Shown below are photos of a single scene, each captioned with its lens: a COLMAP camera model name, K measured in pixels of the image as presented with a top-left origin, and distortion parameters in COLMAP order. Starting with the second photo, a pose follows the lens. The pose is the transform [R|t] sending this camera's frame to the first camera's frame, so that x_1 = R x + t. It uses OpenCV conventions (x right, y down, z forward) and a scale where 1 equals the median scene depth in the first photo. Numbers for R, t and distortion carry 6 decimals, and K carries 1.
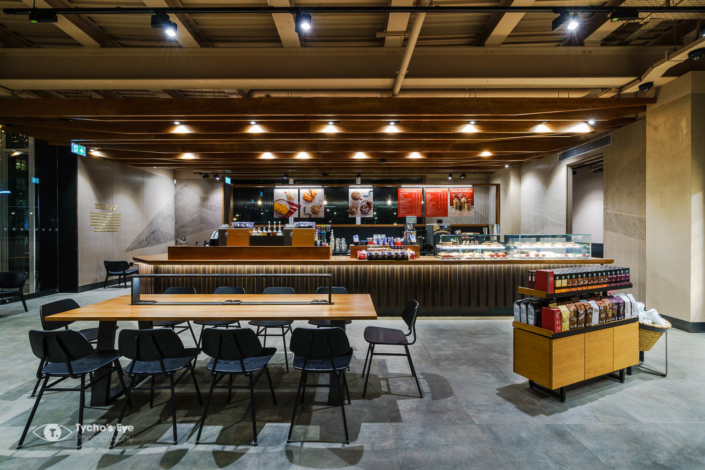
lens RADIAL K [[322.0, 0, 352.0], [0, 322.0, 236.3], [0, 0, 1]] dist [-0.003689, 0.000501]
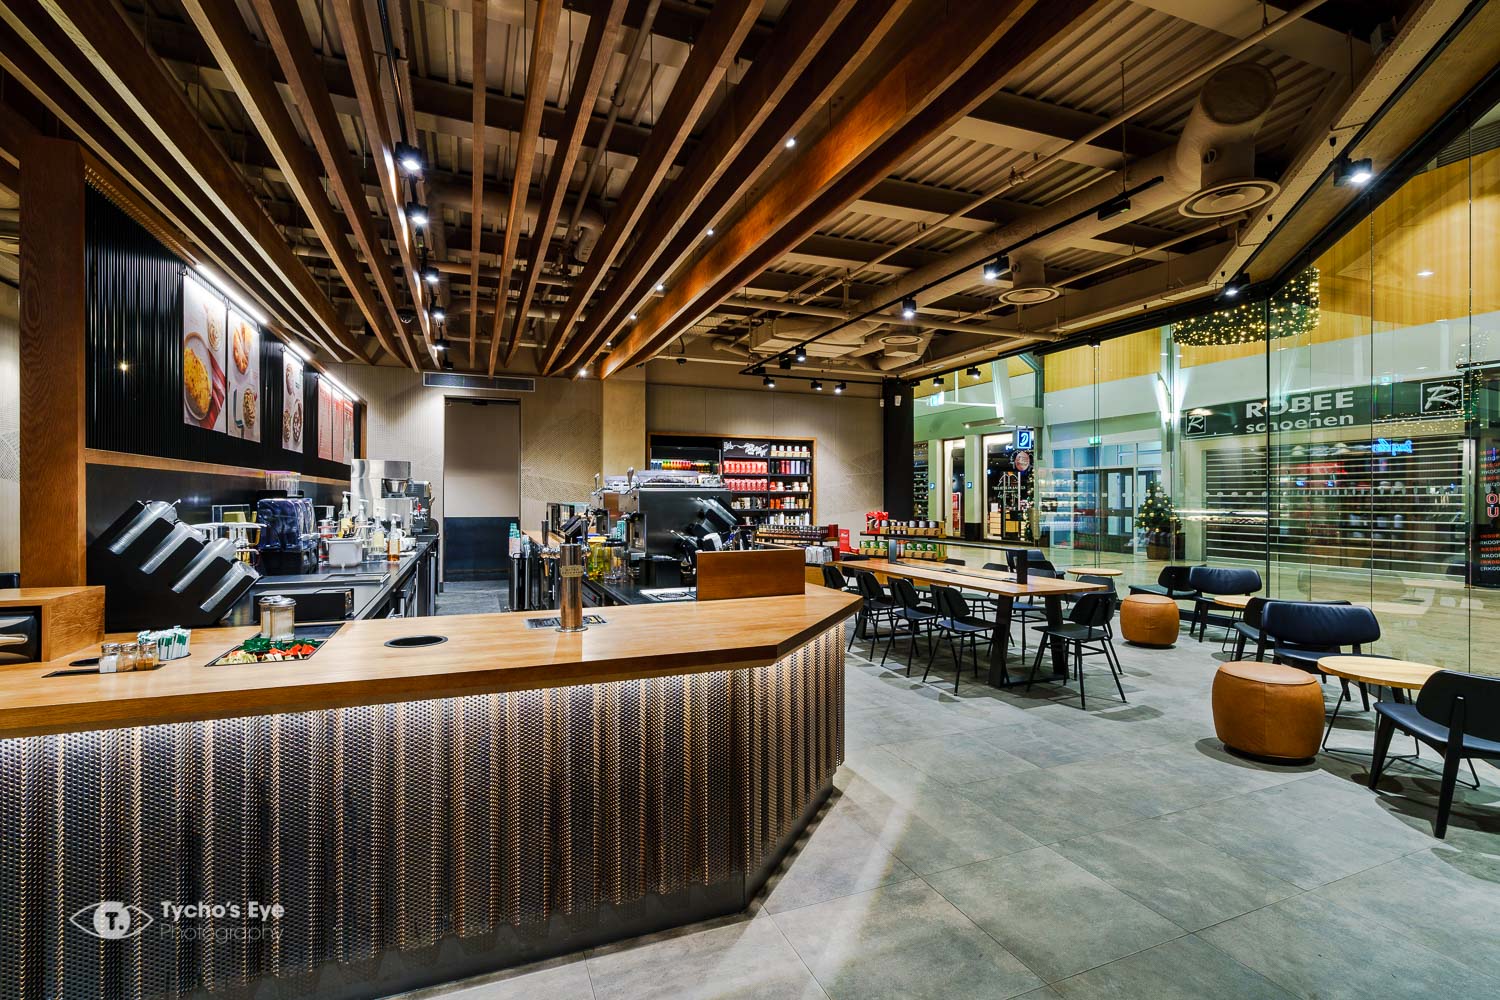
lens RADIAL K [[685.1, 0, 748.9], [0, 685.1, 502.8], [0, 0, 1]] dist [-0.003689, 0.000501]
pose [[-0.375420, -0.006339, 0.926833, -0.777982], [0.008861, 0.999906, 0.010428, -0.013173], [-0.926813, 0.012128, -0.375328, 0.882282]]
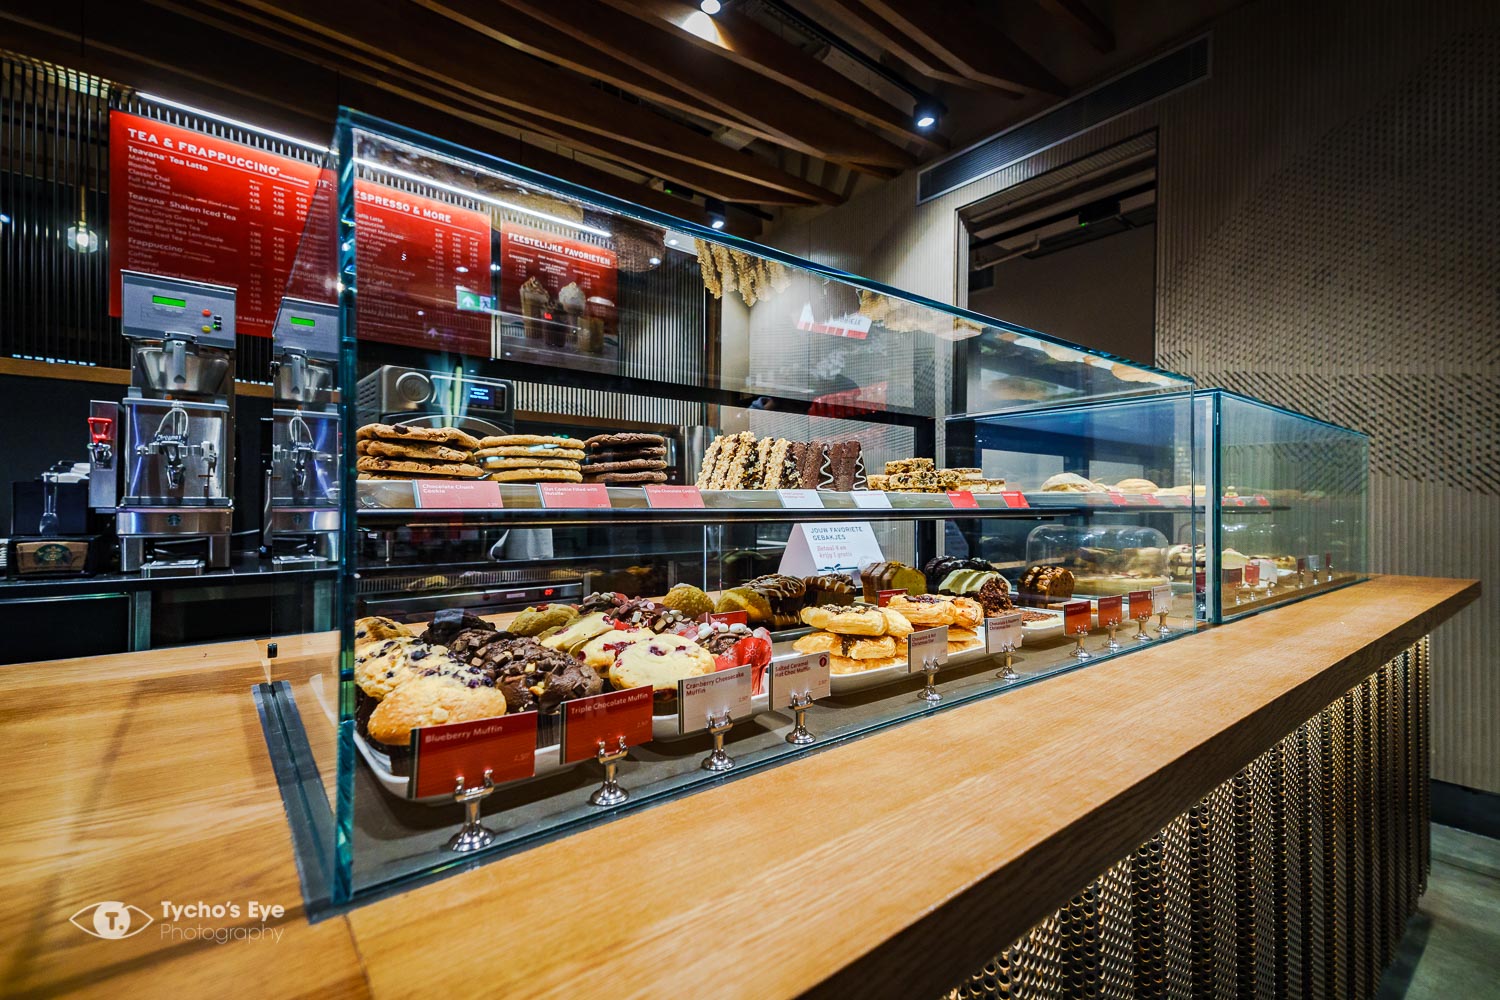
lens RADIAL K [[670.8, 0, 751.7], [0, 670.8, 497.3], [0, 0, 1]] dist [-0.000862, 0.000037]
pose [[0.777385, 0.013461, 0.628882, 0.179345], [0.000066, 0.999769, -0.021481, 0.023644], [-0.629026, 0.016740, 0.777204, 0.629791]]
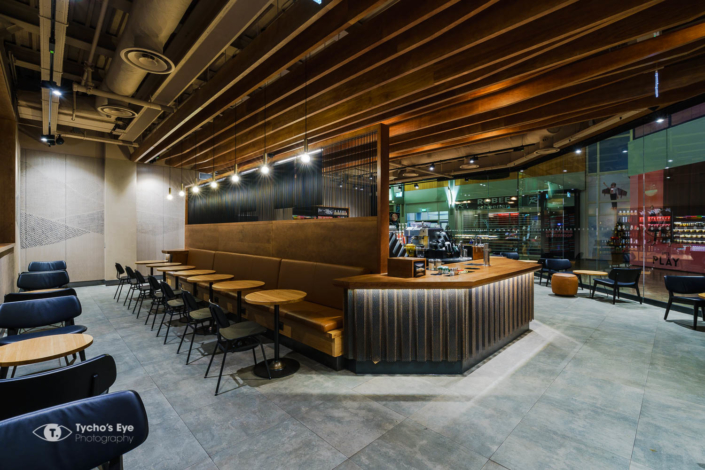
lens RADIAL K [[318.1, 0, 351.8], [0, 318.1, 233.5], [0, 0, 1]] dist [-0.007895, -0.000091]
pose [[-0.696144, -0.003334, 0.717894, -0.691918], [0.007269, 0.999905, 0.011692, -0.017421], [-0.717865, 0.013358, -0.696054, 1.405542]]
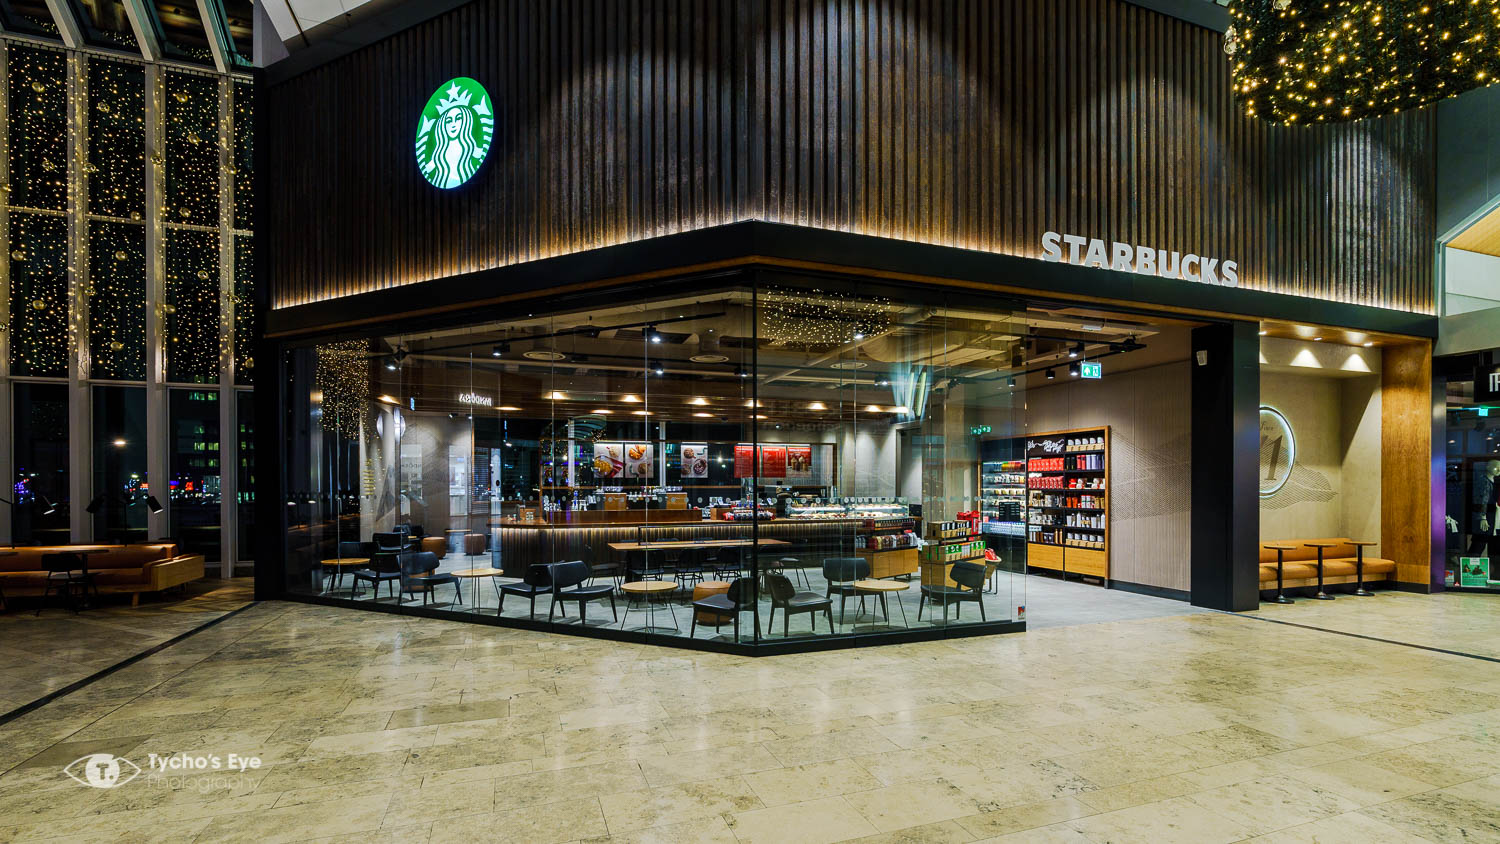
lens RADIAL K [[694.3, 0, 749.2], [0, 694.3, 486.2], [0, 0, 1]] dist [0.000791, 0.000039]
pose [[0.943522, 0.000793, 0.331309, -0.484098], [0.003212, 0.999928, -0.011541, -0.013850], [-0.331295, 0.011954, 0.943452, -0.889123]]
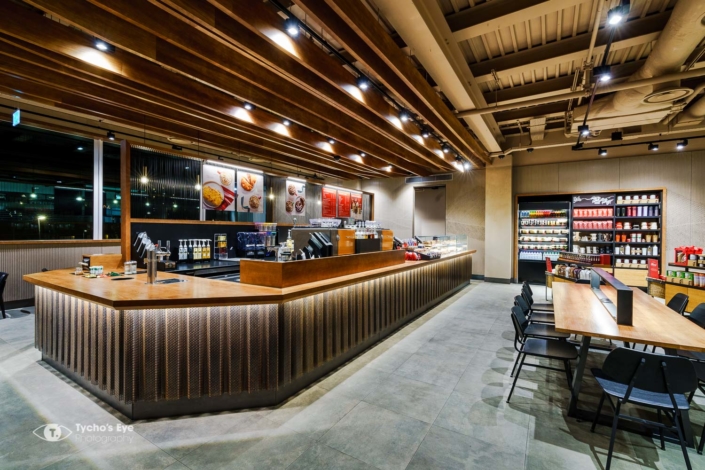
lens RADIAL K [[318.1, 0, 351.8], [0, 318.1, 233.5], [0, 0, 1]] dist [-0.007895, -0.000091]
pose [[0.528172, -0.000305, 0.849138, -0.648190], [0.000893, 1.000000, -0.000197, -0.010269], [-0.849137, 0.000863, 0.528172, 0.440540]]
